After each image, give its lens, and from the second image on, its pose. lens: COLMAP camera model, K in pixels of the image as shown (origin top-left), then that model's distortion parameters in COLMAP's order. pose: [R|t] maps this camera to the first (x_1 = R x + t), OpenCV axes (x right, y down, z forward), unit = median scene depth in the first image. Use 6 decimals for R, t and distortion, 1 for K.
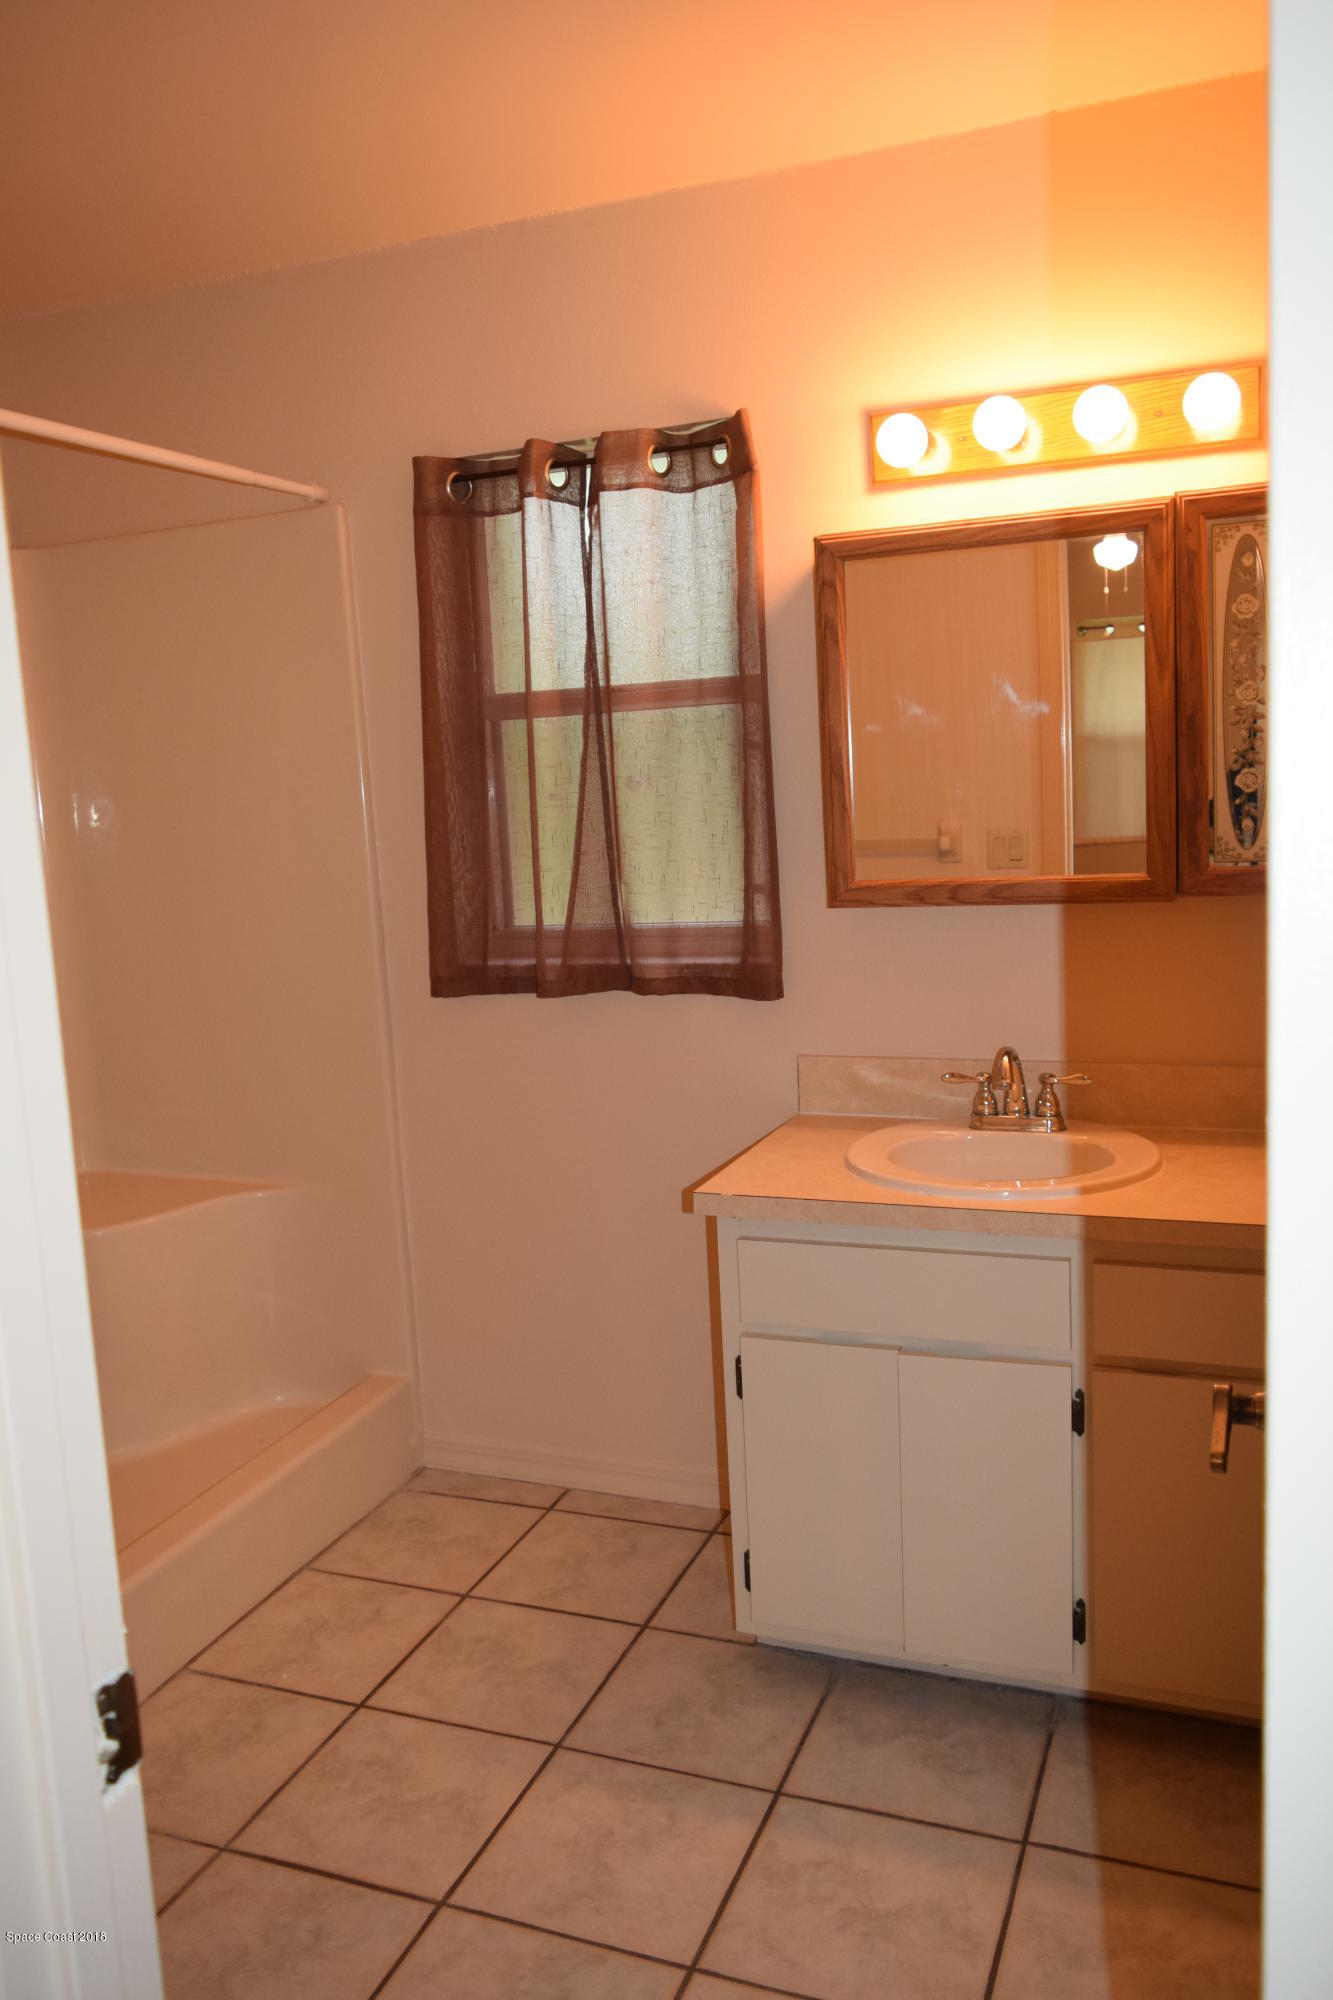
lens RADIAL K [[1568.9, 0, 666.5], [0, 1568.9, 1000.0], [0, 0, 1]] dist [-0.012411, -0.004067]
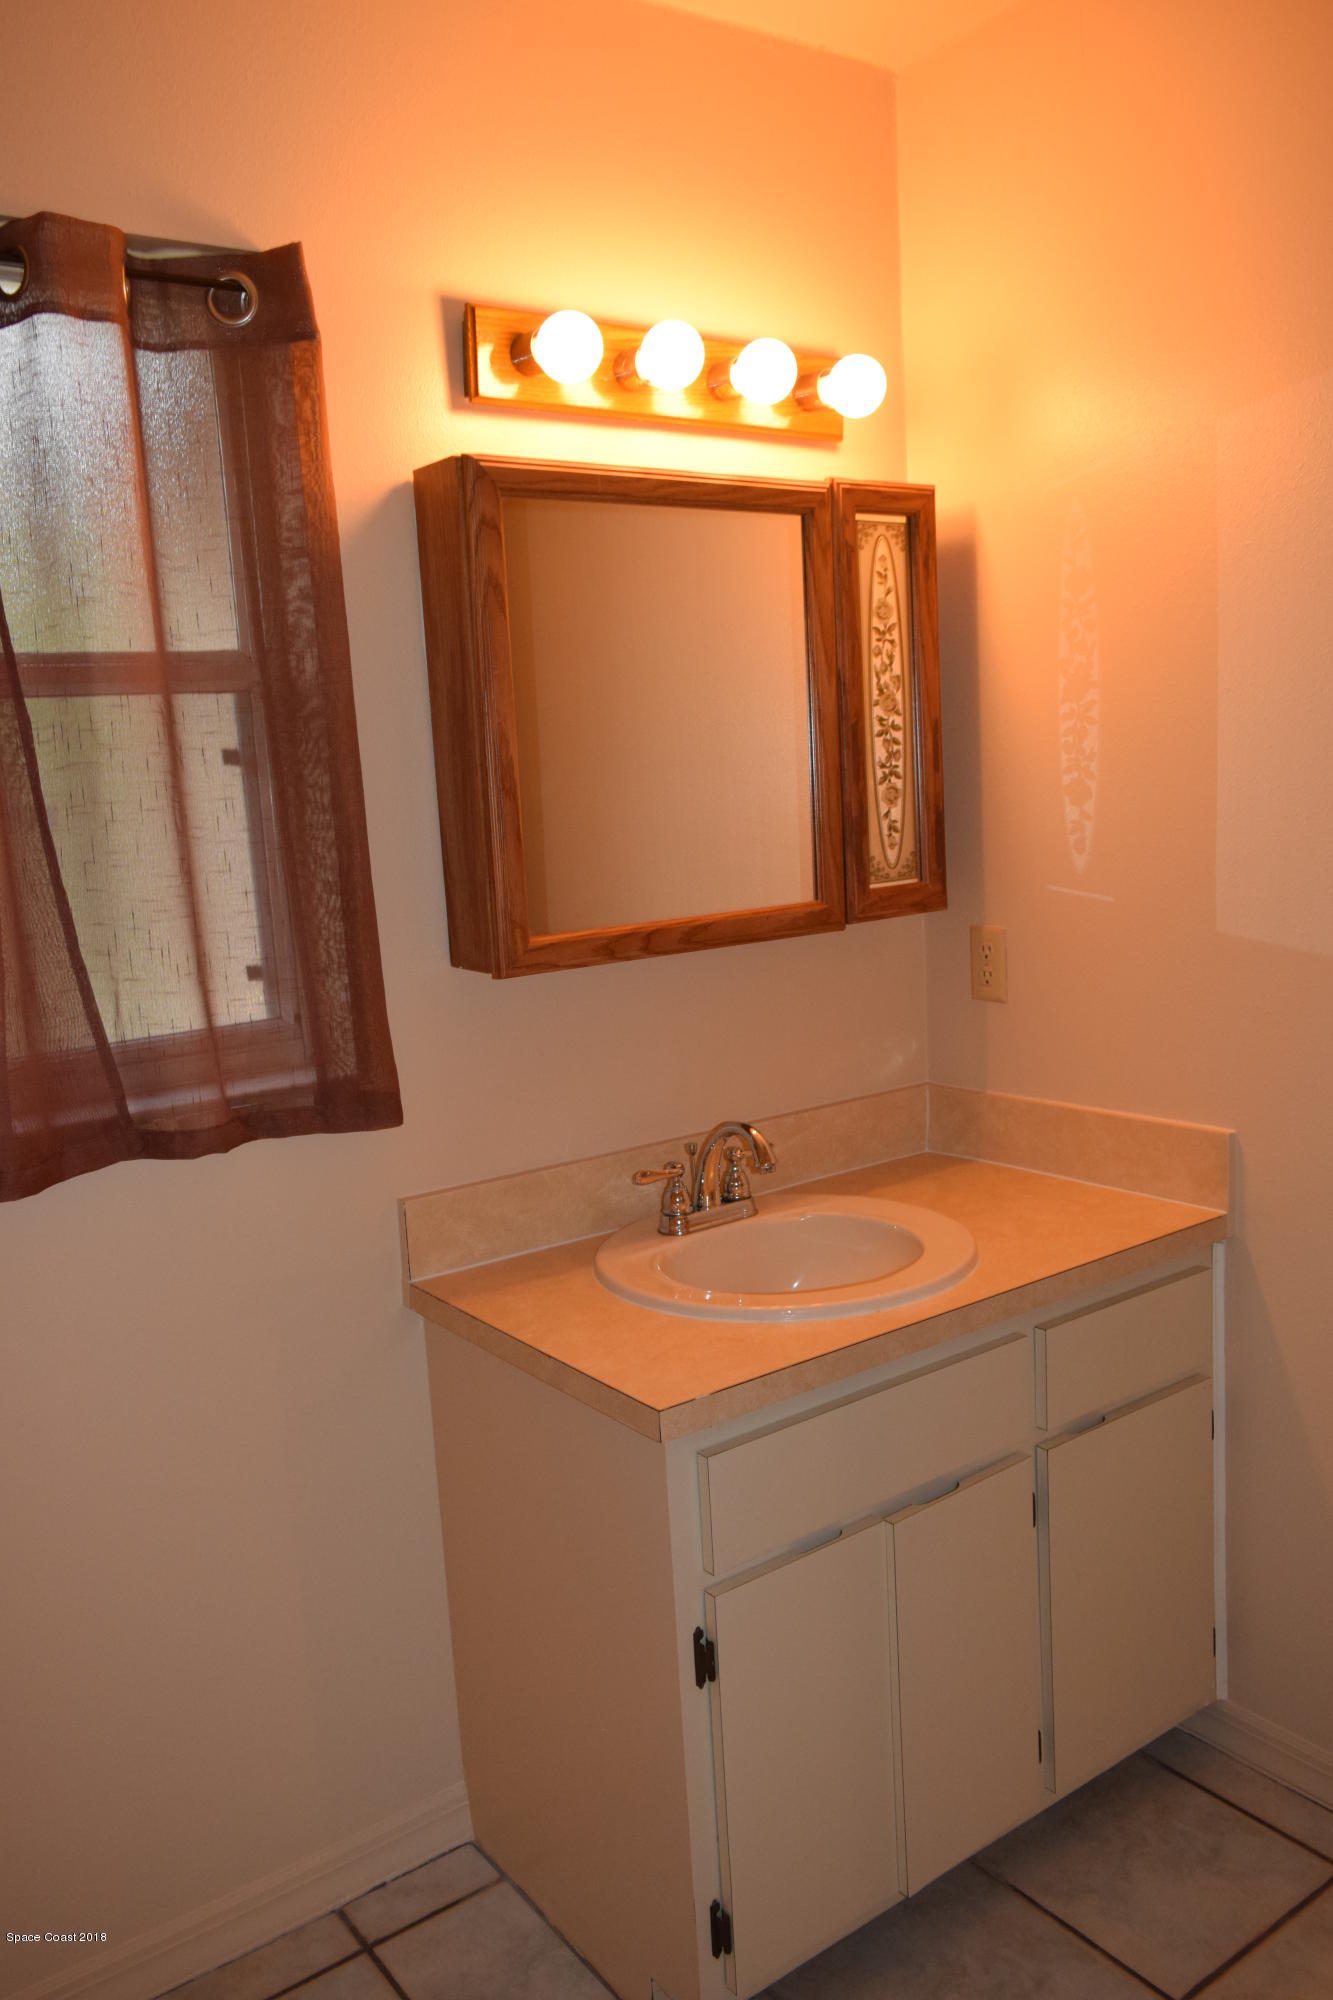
lens RADIAL K [[1568.9, 0, 666.5], [0, 1568.9, 1000.0], [0, 0, 1]] dist [-0.012411, -0.004067]
pose [[0.532362, -0.105203, 0.839954, -0.462829], [0.143796, 0.989066, 0.032742, -0.062289], [-0.834214, 0.103351, 0.541669, 0.556507]]
